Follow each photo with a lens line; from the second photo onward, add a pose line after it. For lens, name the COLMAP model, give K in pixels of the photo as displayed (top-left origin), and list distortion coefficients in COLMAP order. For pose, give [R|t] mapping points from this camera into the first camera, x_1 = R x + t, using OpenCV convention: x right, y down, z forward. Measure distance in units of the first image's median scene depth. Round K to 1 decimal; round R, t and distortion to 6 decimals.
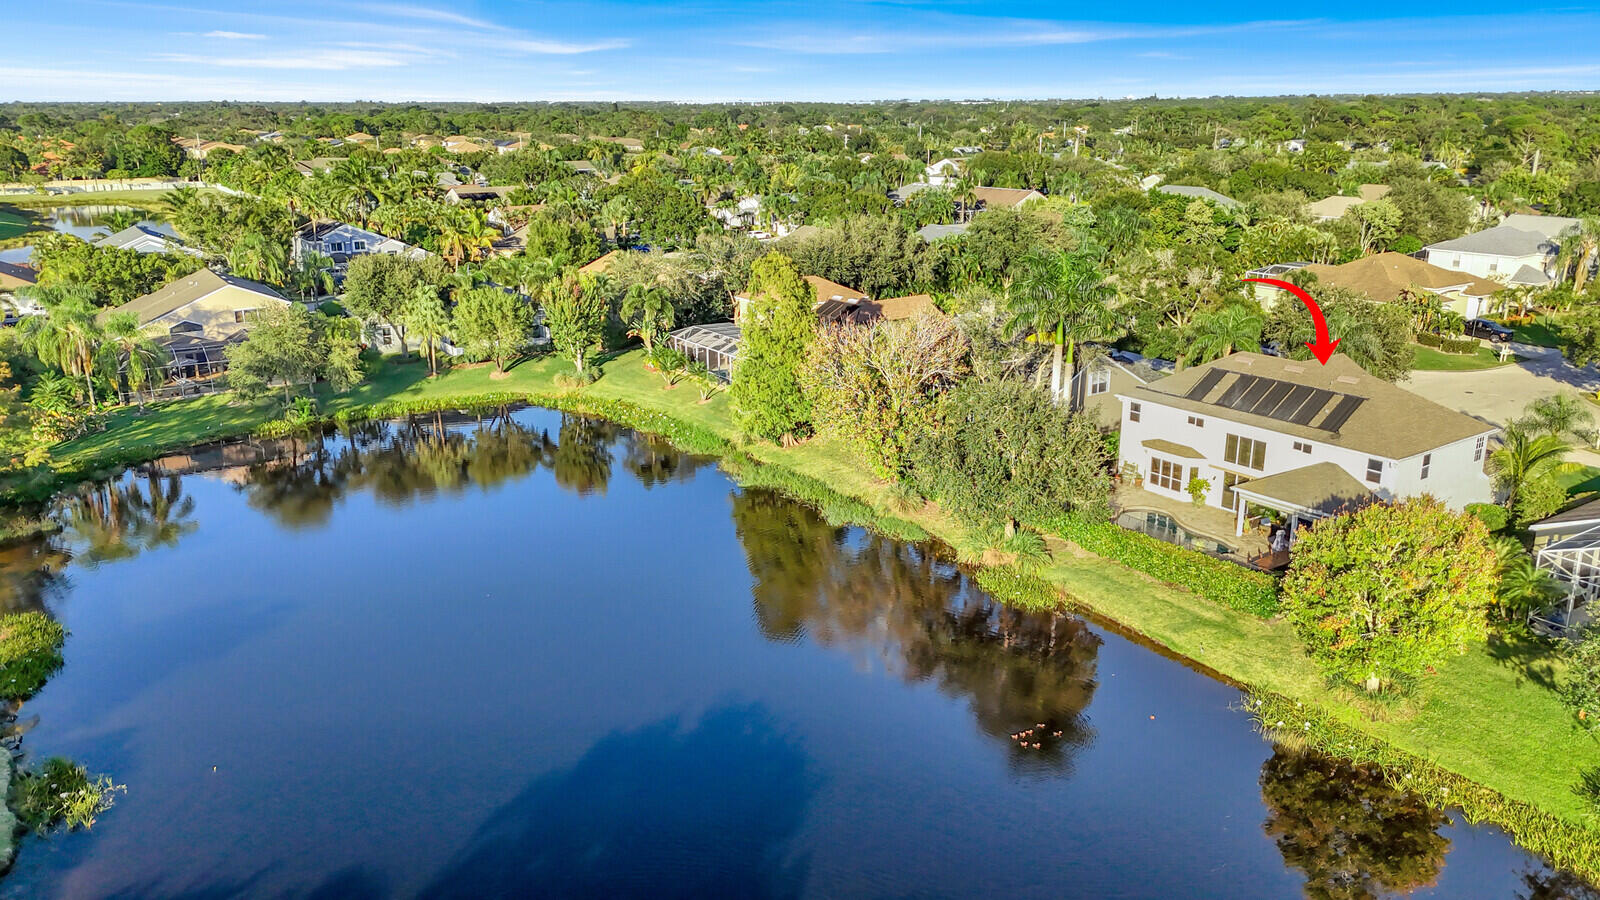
lens RADIAL K [[1201.4, 0, 800.0], [0, 1201.4, 450.0], [0, 0, 1]] dist [0.046244, -0.003970]
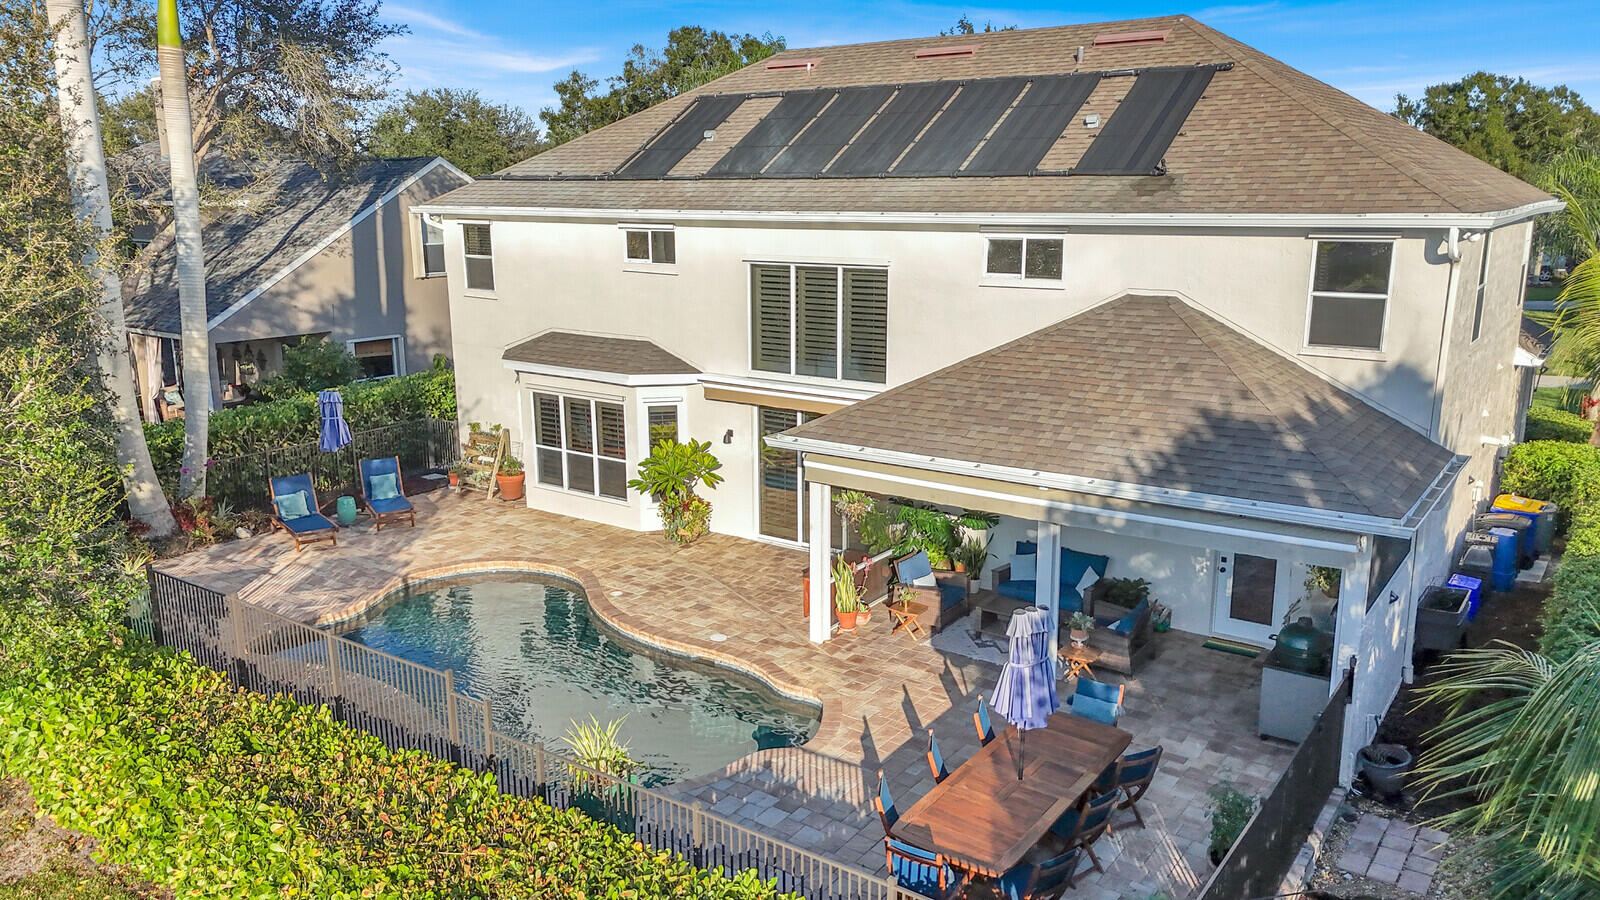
lens RADIAL K [[1175.8, 0, 800.0], [0, 1175.8, 450.0], [0, 0, 1]] dist [0.028486, 0.002019]
pose [[0.949135, -0.070362, 0.306908, 0.273425], [0.090550, 0.994532, -0.052026, 0.042343], [-0.301569, 0.077170, 0.950316, 0.731275]]
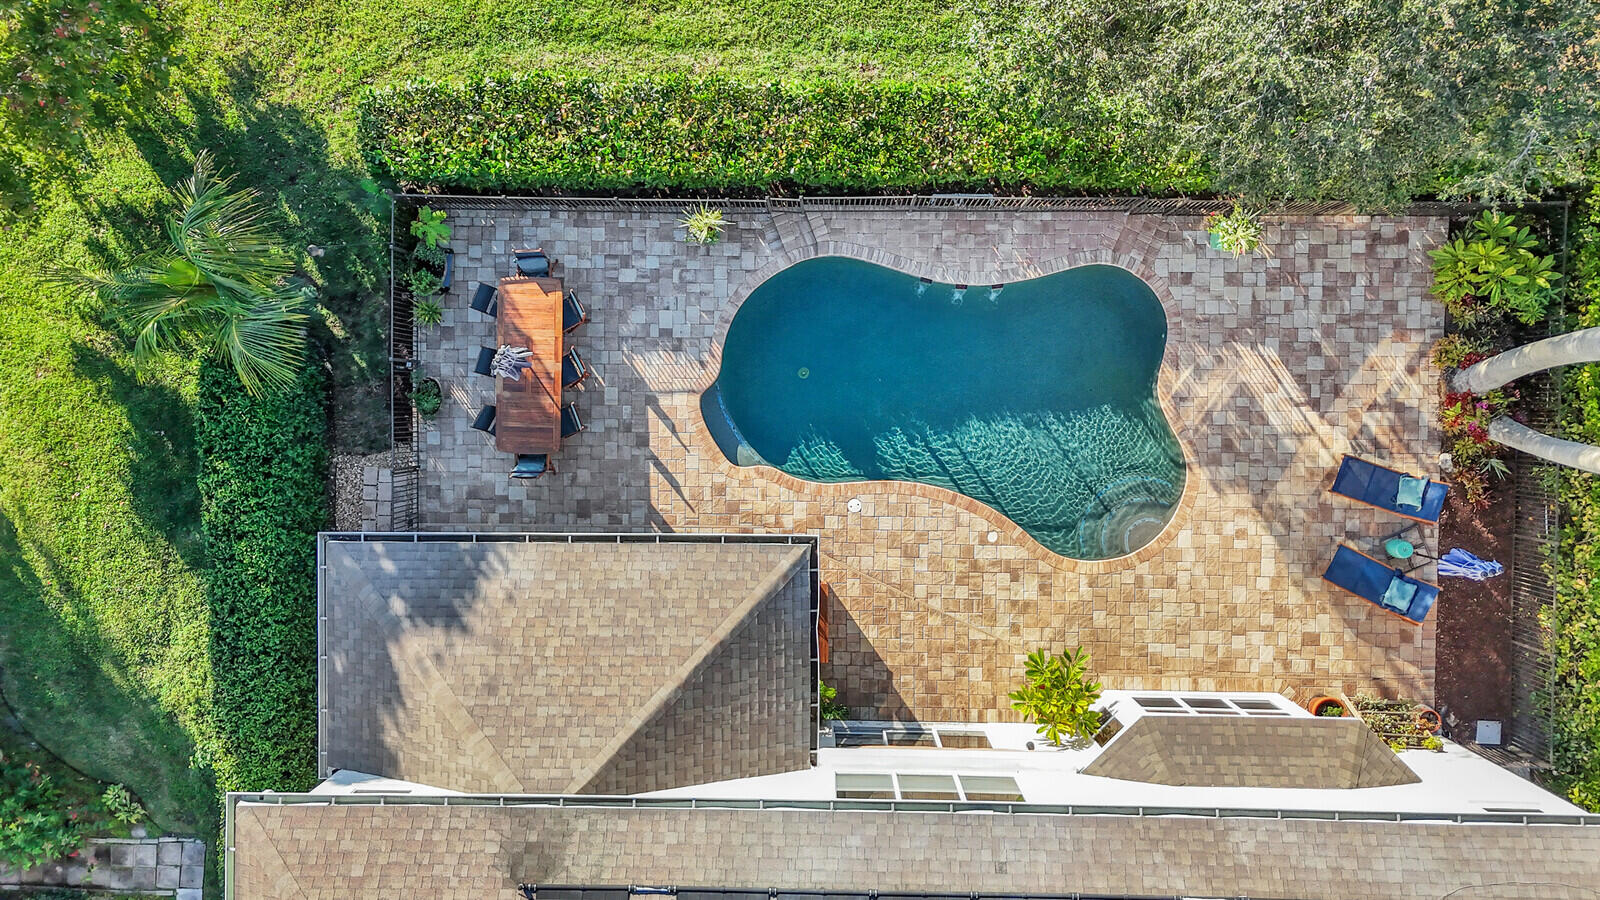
lens RADIAL K [[1167.8, 0, 800.0], [0, 1167.8, 450.0], [0, 0, 1]] dist [0.049314, -0.038881]
pose [[-0.601415, 0.798566, 0.024323, 0.313819], [-0.211982, -0.188853, 0.958853, -0.196585], [0.770301, 0.571512, 0.282861, 0.848736]]
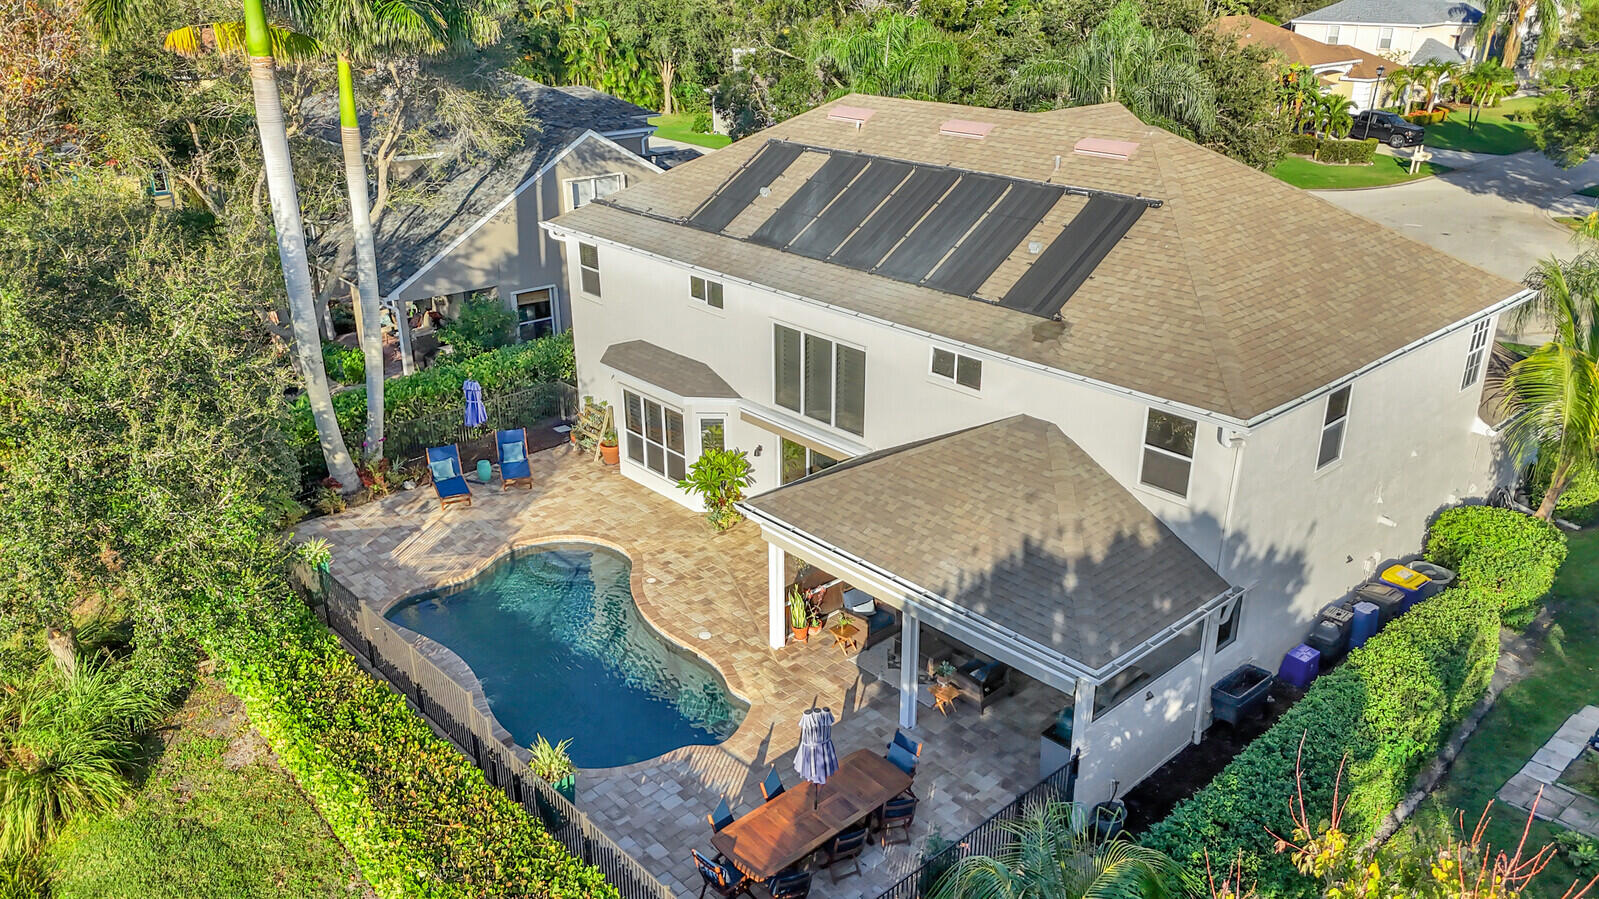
lens RADIAL K [[1200.7, 0, 799.5], [0, 1200.7, 449.5], [0, 0, 1]] dist [0.046244, -0.003970]
pose [[0.994091, -0.040160, 0.100846, 0.318516], [0.029509, 0.994038, 0.104963, -0.013635], [-0.104460, -0.101367, 0.989350, 0.647485]]
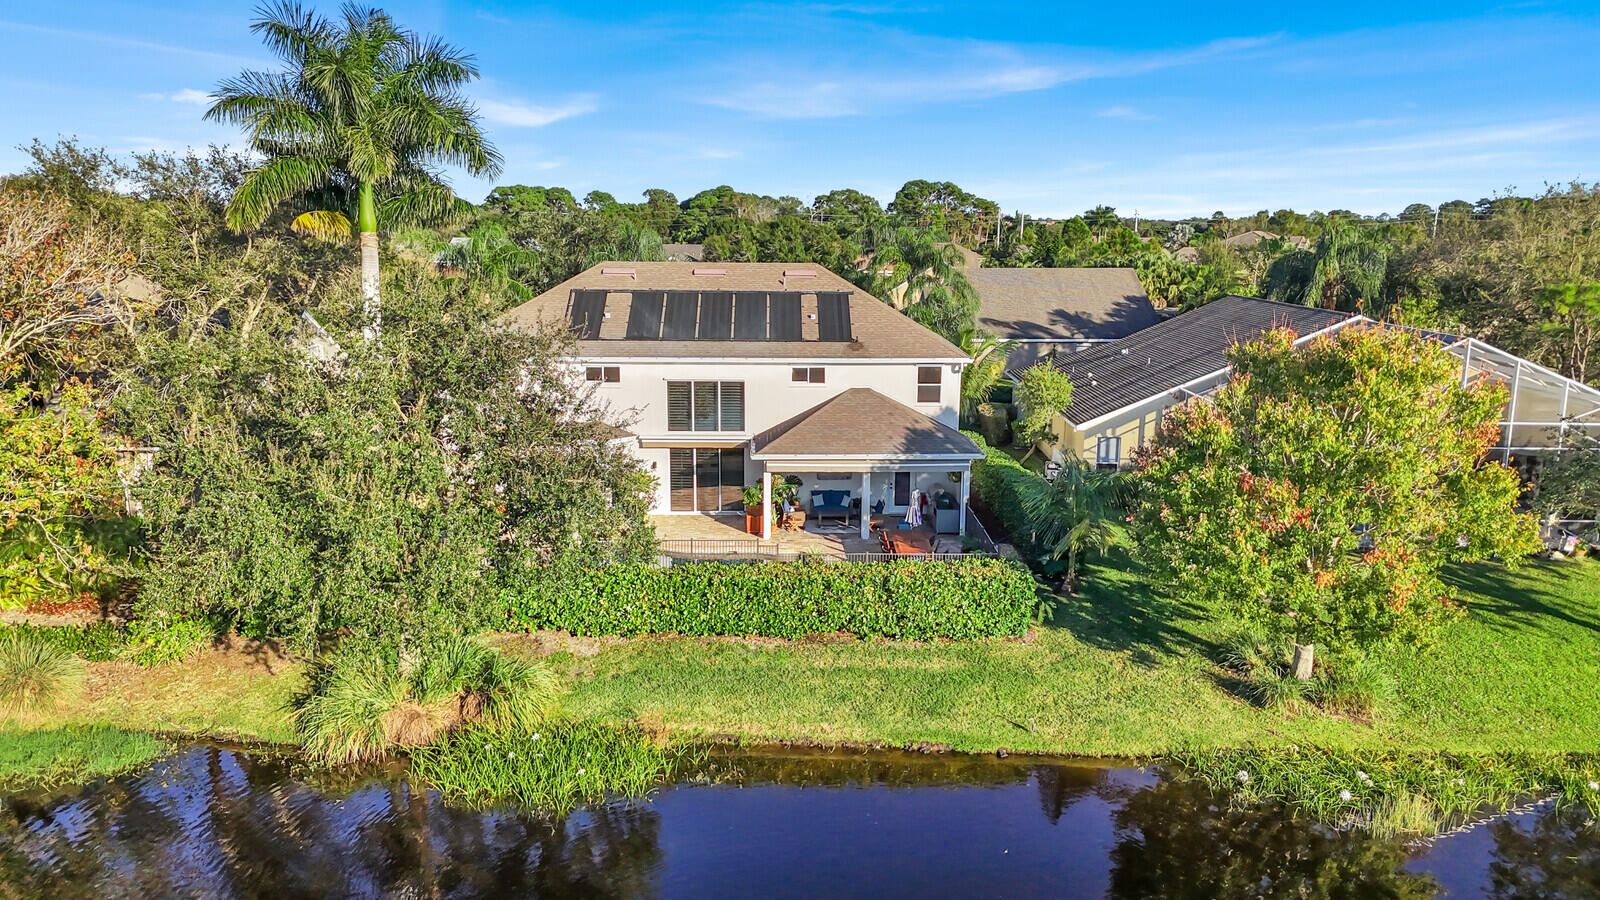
lens RADIAL K [[1167.8, 0, 800.0], [0, 1167.8, 450.0], [0, 0, 1]] dist [0.049314, -0.038881]
pose [[0.573257, -0.146718, 0.806133, -0.066483], [0.222918, 0.974655, 0.018868, 0.021394], [-0.788469, 0.168885, 0.591434, 0.611449]]
